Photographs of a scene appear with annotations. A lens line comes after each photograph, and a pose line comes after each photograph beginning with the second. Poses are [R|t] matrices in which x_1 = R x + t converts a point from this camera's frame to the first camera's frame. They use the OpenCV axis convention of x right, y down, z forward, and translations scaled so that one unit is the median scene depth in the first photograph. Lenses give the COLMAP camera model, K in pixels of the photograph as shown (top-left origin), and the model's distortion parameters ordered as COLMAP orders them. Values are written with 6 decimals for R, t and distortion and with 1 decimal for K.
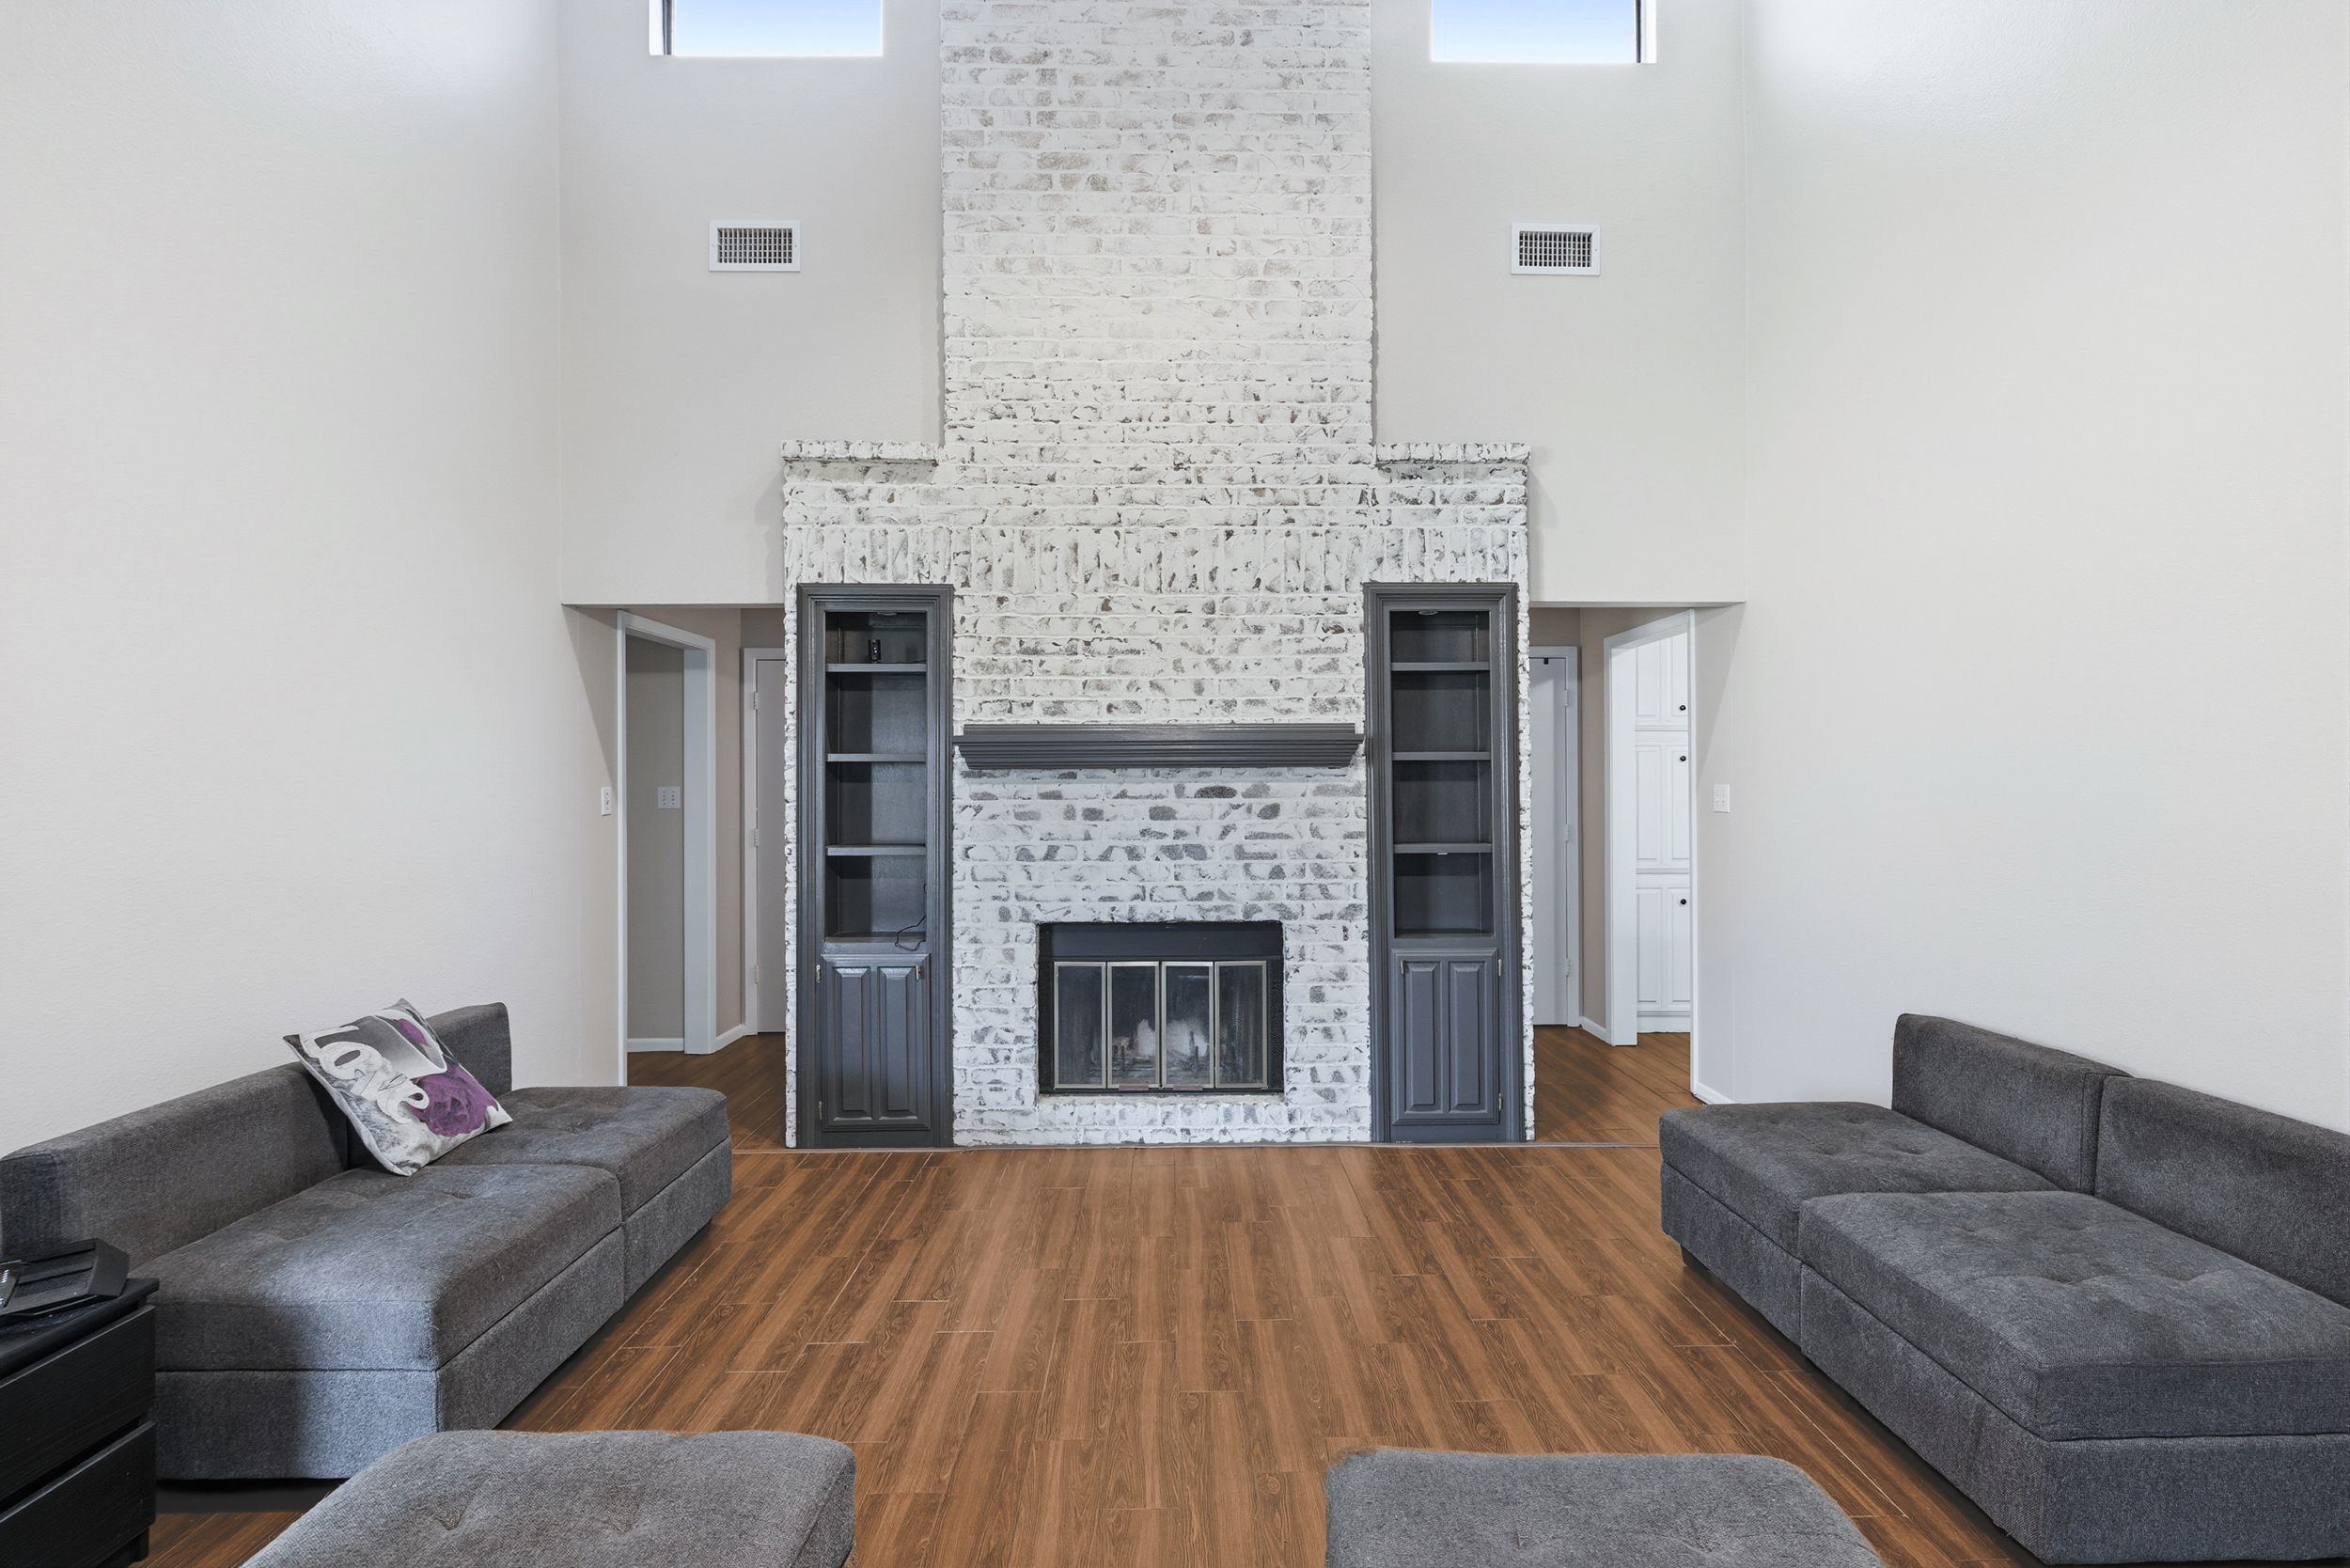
lens RADIAL K [[1058.8, 0, 1183.8], [0, 1058.8, 783.1], [0, 0, 1]] dist [-0.005292, 0.001633]
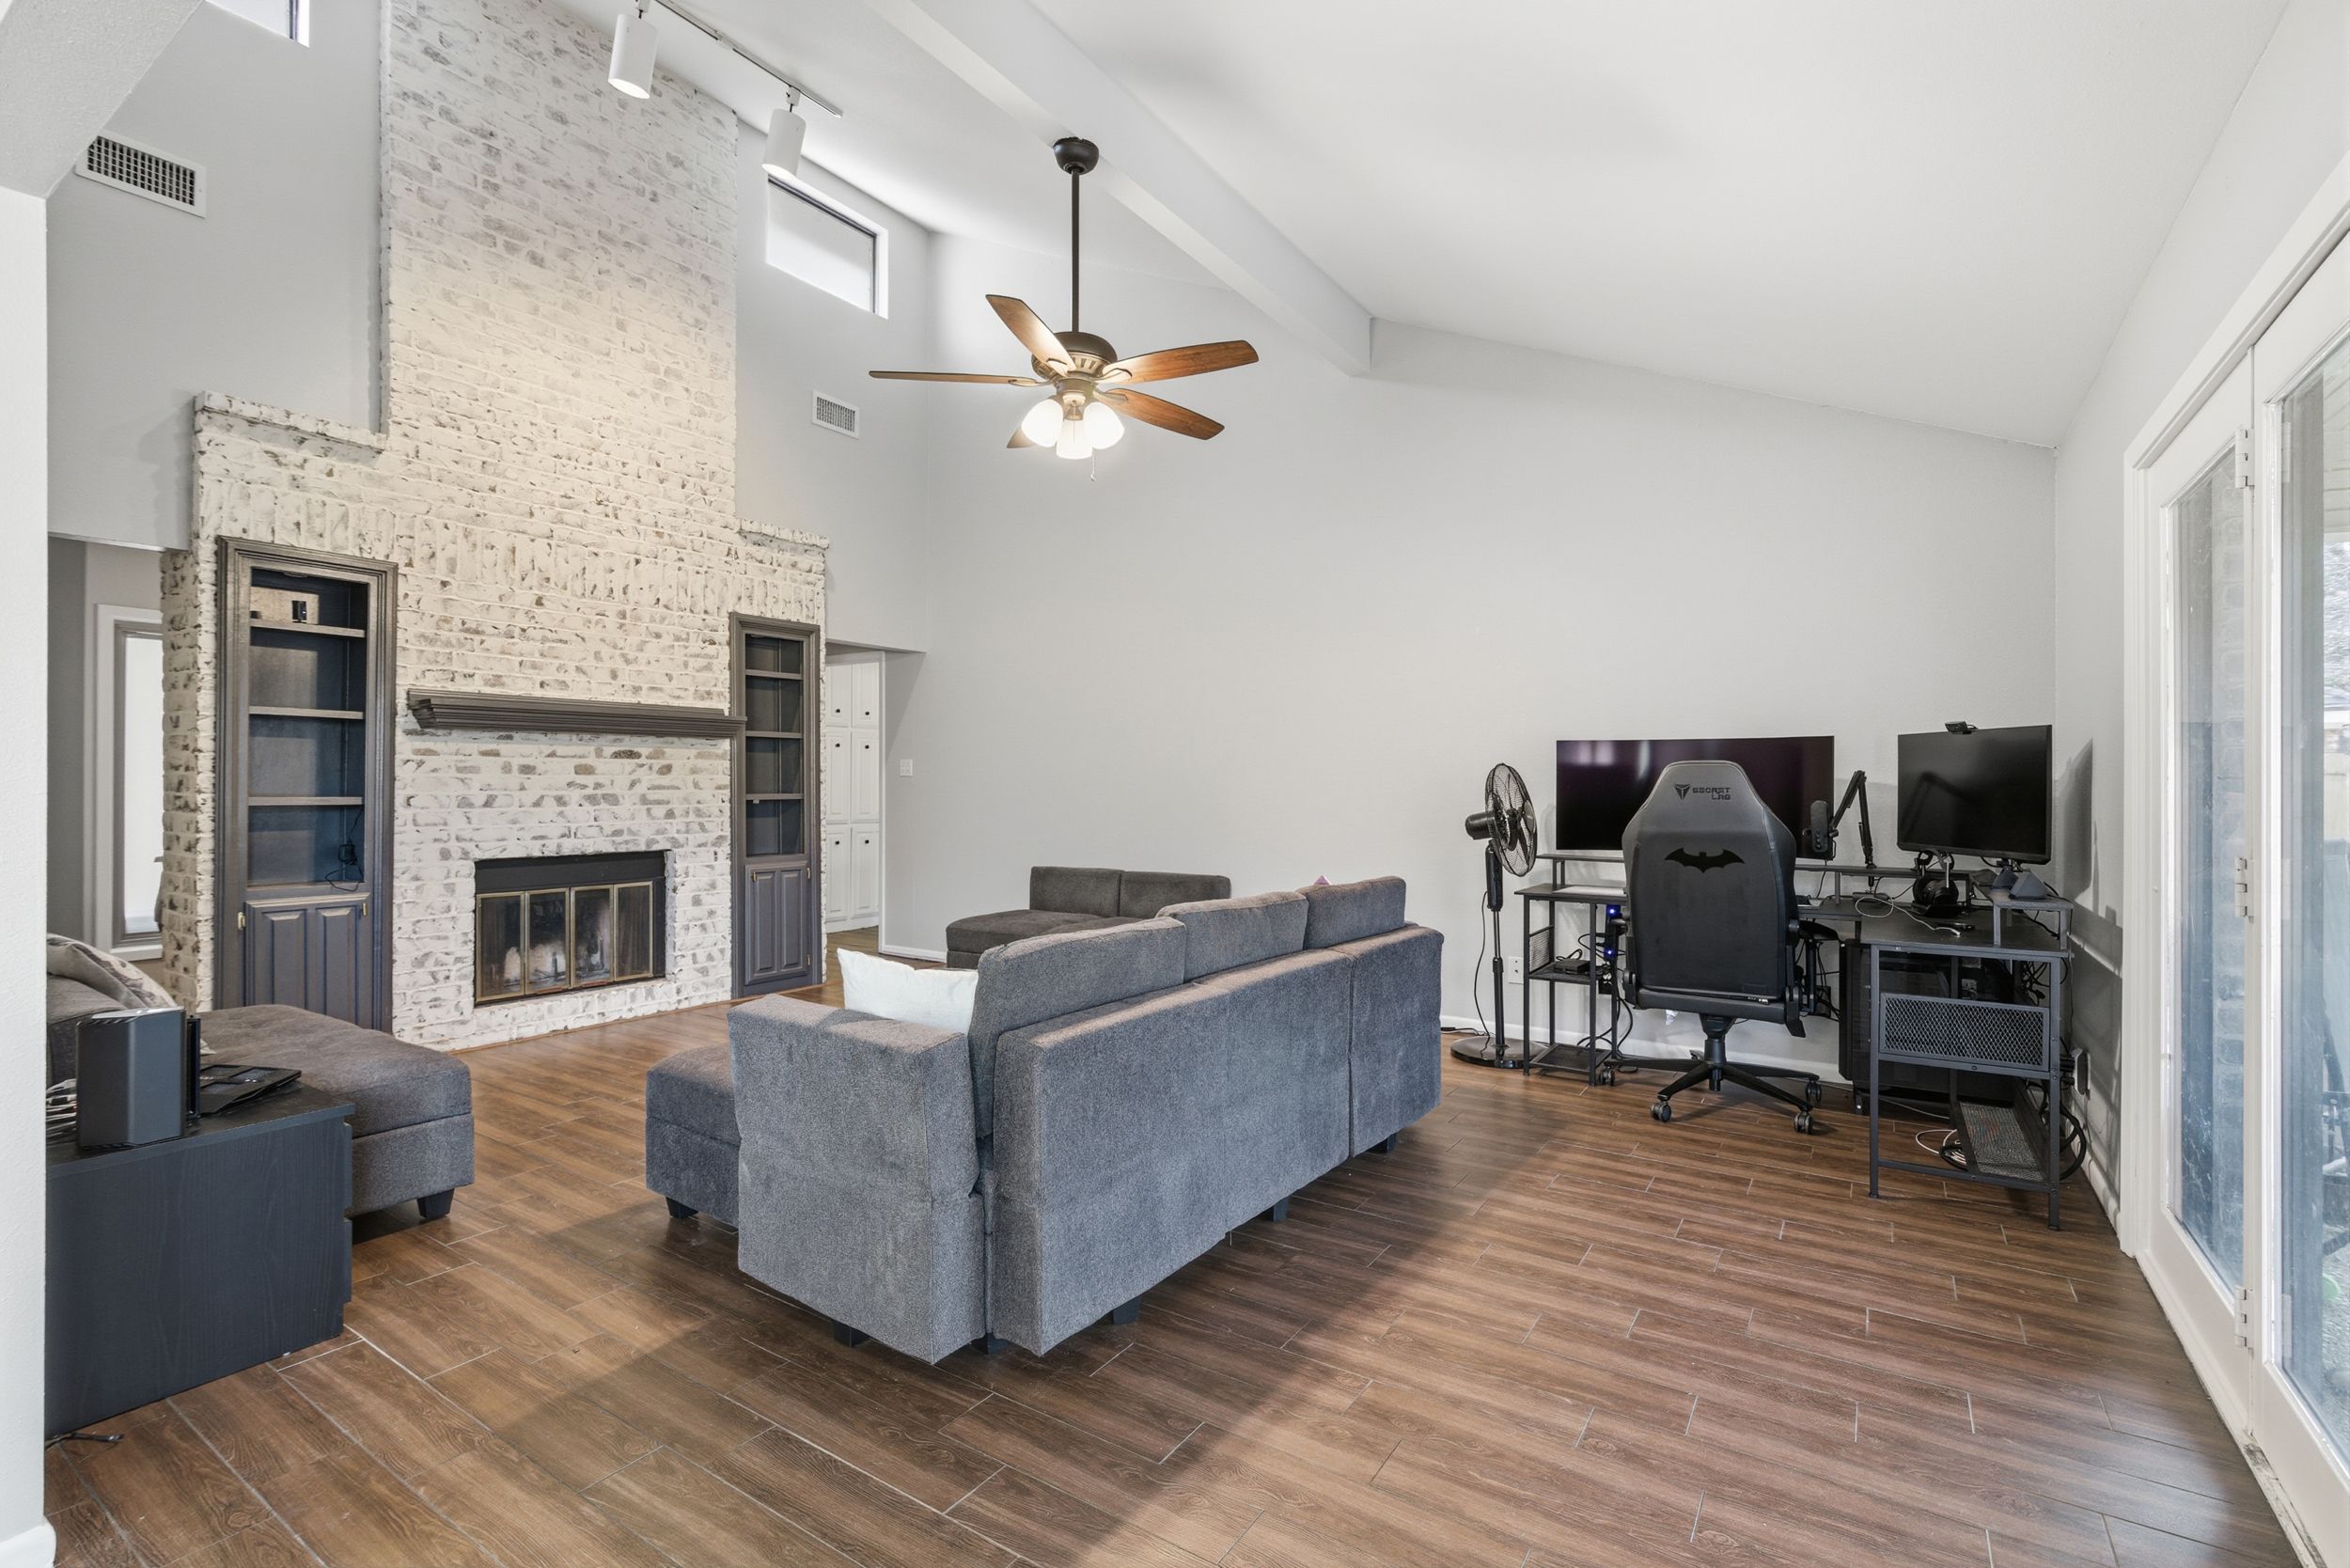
lens RADIAL K [[1058.8, 0, 1183.8], [0, 1058.8, 783.1], [0, 0, 1]] dist [-0.005292, 0.001633]
pose [[0.565556, 0.006171, 0.824687, -0.666879], [-0.006444, 0.999975, -0.003064, 0.044122], [-0.824685, -0.003581, 0.565581, -0.324743]]
